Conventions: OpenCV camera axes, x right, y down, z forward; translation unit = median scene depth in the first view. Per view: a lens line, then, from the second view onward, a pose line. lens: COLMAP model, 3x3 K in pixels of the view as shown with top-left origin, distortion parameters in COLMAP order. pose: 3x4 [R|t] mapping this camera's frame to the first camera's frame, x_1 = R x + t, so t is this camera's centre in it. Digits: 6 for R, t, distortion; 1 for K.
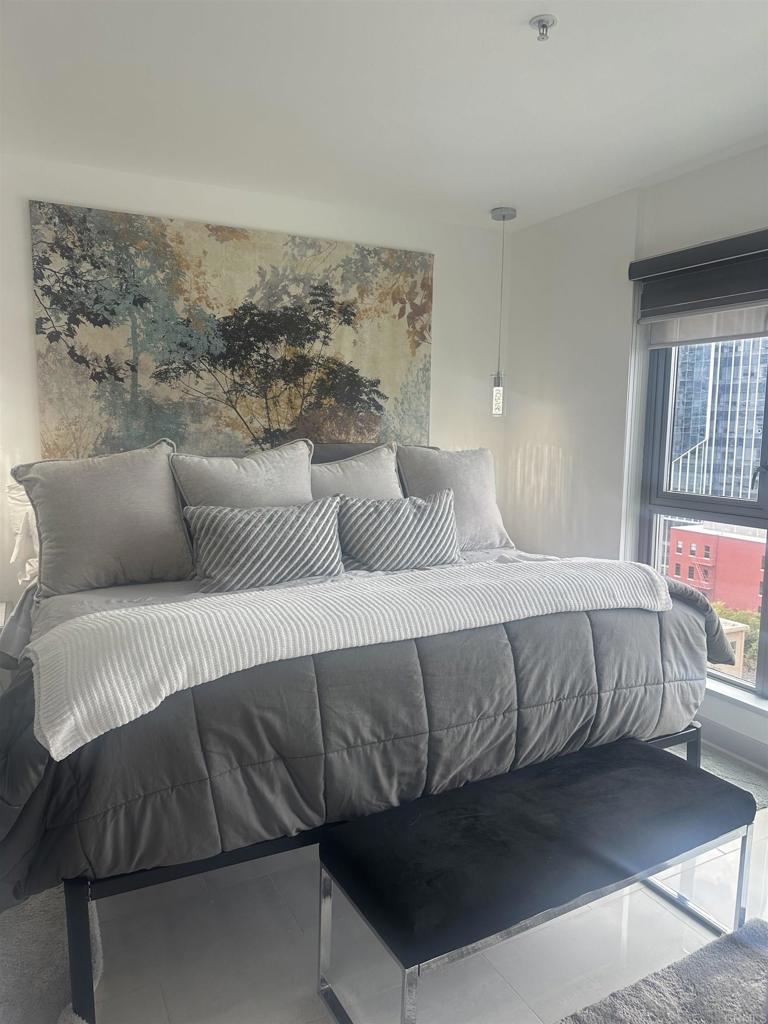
lens RADIAL K [[714.0, 0, 380.6], [0, 714.0, 504.4], [0, 0, 1]] dist [0.050226, -0.057848]
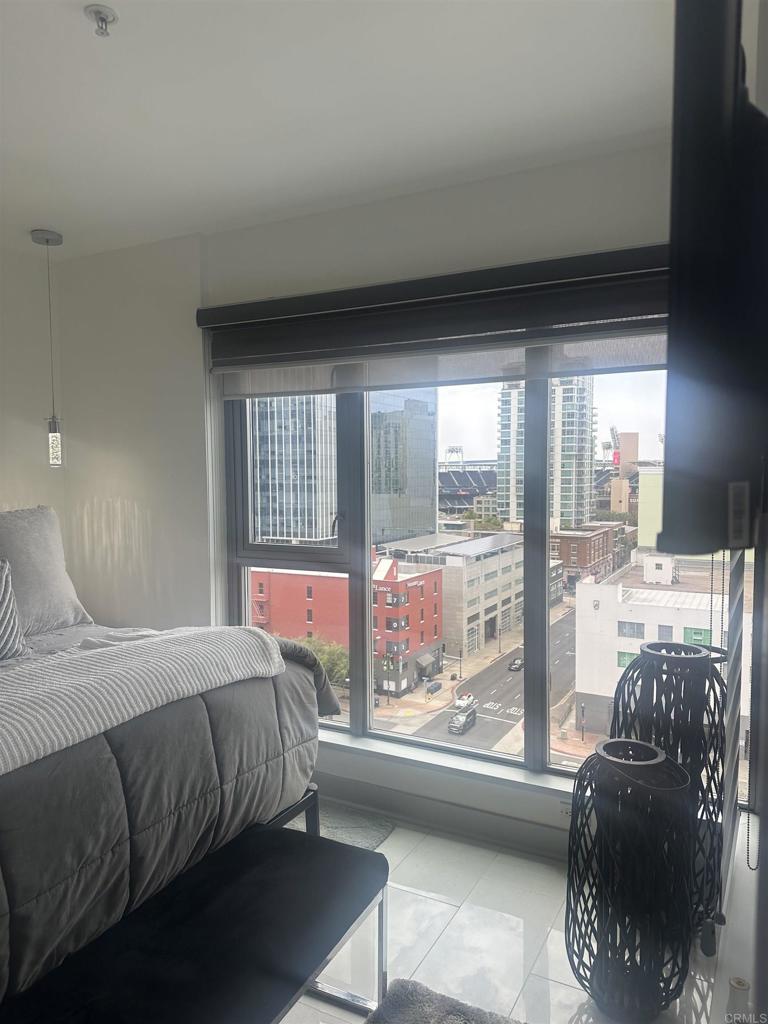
lens RADIAL K [[714.0, 0, 387.6], [0, 714.0, 514.0], [0, 0, 1]] dist [0.050226, -0.057848]
pose [[0.819171, -0.047610, 0.571570, -0.012722], [0.077987, 0.996539, -0.028763, -0.022712], [-0.568222, 0.068137, 0.820049, 0.131543]]
